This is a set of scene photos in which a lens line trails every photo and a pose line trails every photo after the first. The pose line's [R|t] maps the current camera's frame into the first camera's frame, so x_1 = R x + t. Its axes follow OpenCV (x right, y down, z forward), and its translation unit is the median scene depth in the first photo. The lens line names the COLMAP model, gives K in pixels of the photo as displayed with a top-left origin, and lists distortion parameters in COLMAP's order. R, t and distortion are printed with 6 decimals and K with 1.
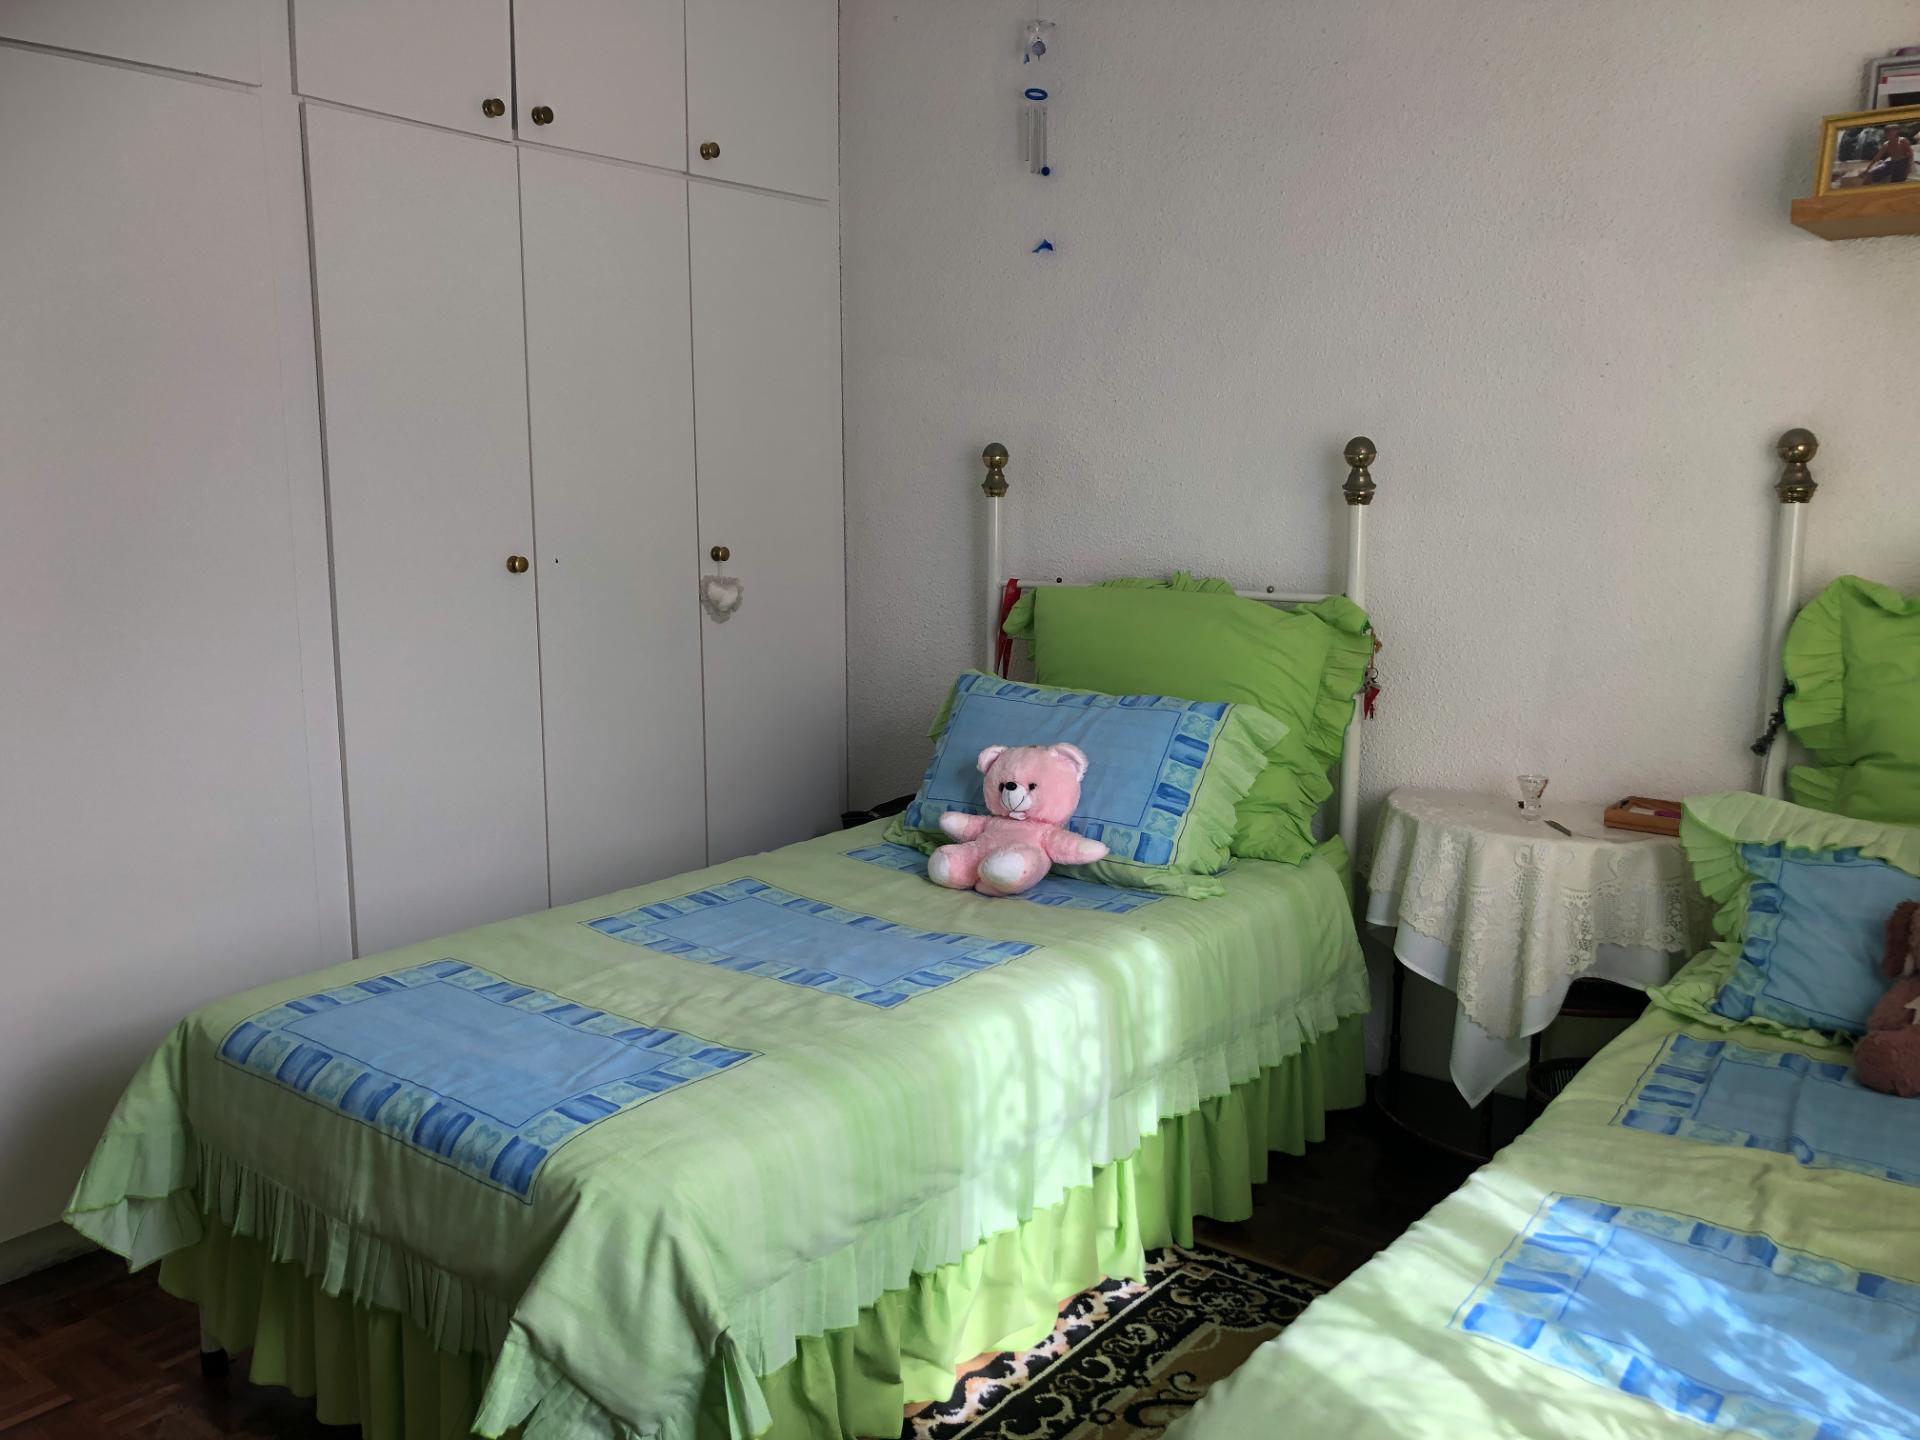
lens RADIAL K [[1582.0, 0, 960.0], [0, 1582.0, 720.0], [0, 0, 1]] dist [0.046985, -0.041720]
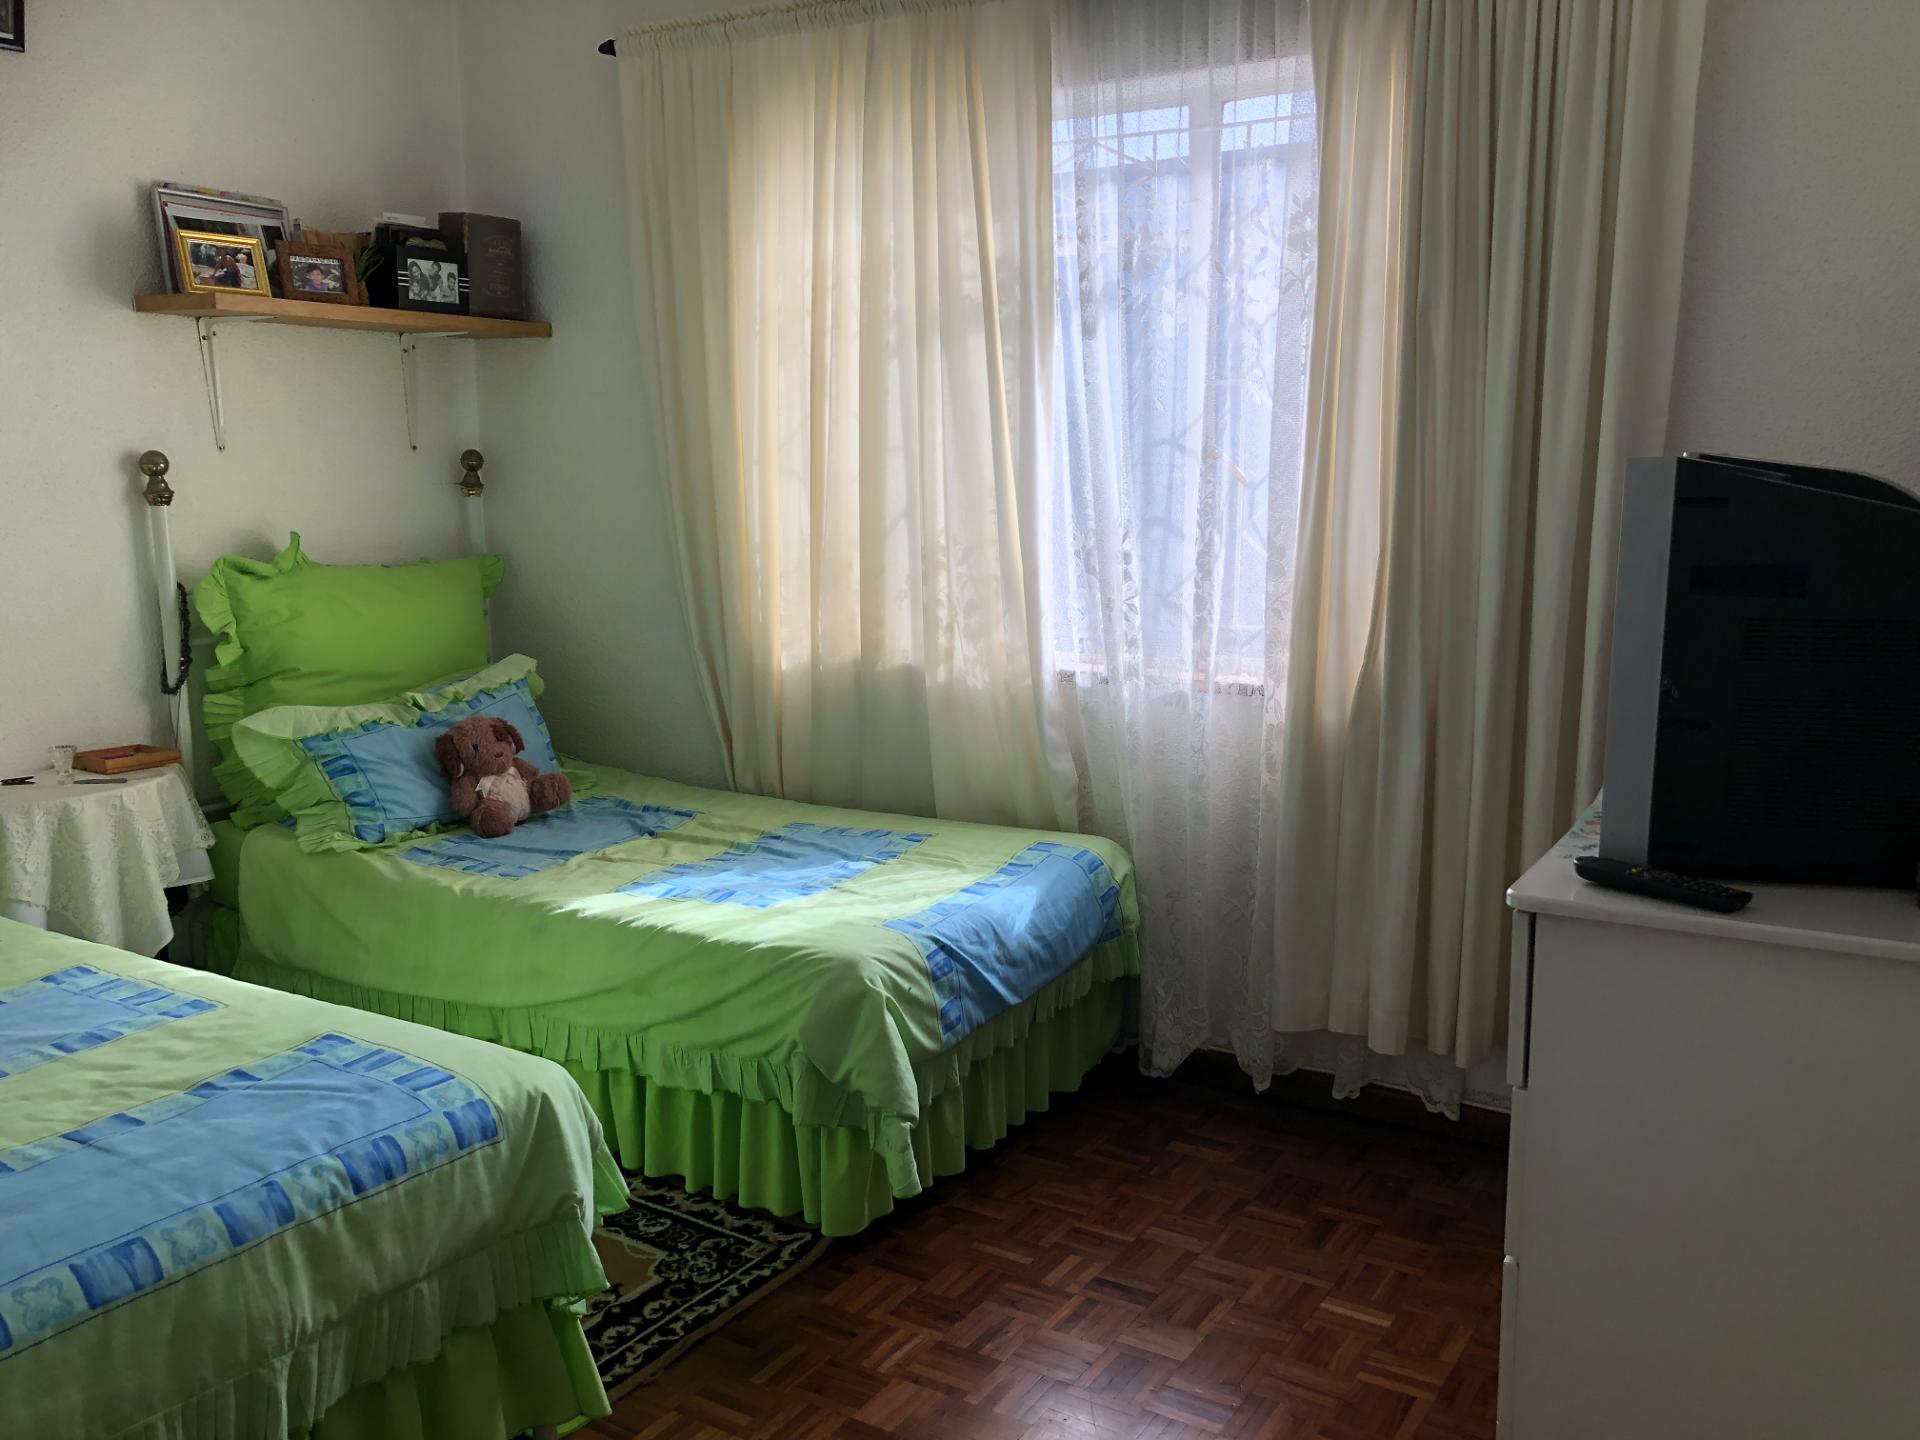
lens RADIAL K [[1582.0, 0, 960.0], [0, 1582.0, 720.0], [0, 0, 1]] dist [0.046985, -0.041720]
pose [[-0.112958, -0.148819, 0.982392, -1.036626], [0.158592, 0.973344, 0.165684, -0.087734], [-0.980861, 0.174514, -0.086346, 0.560279]]
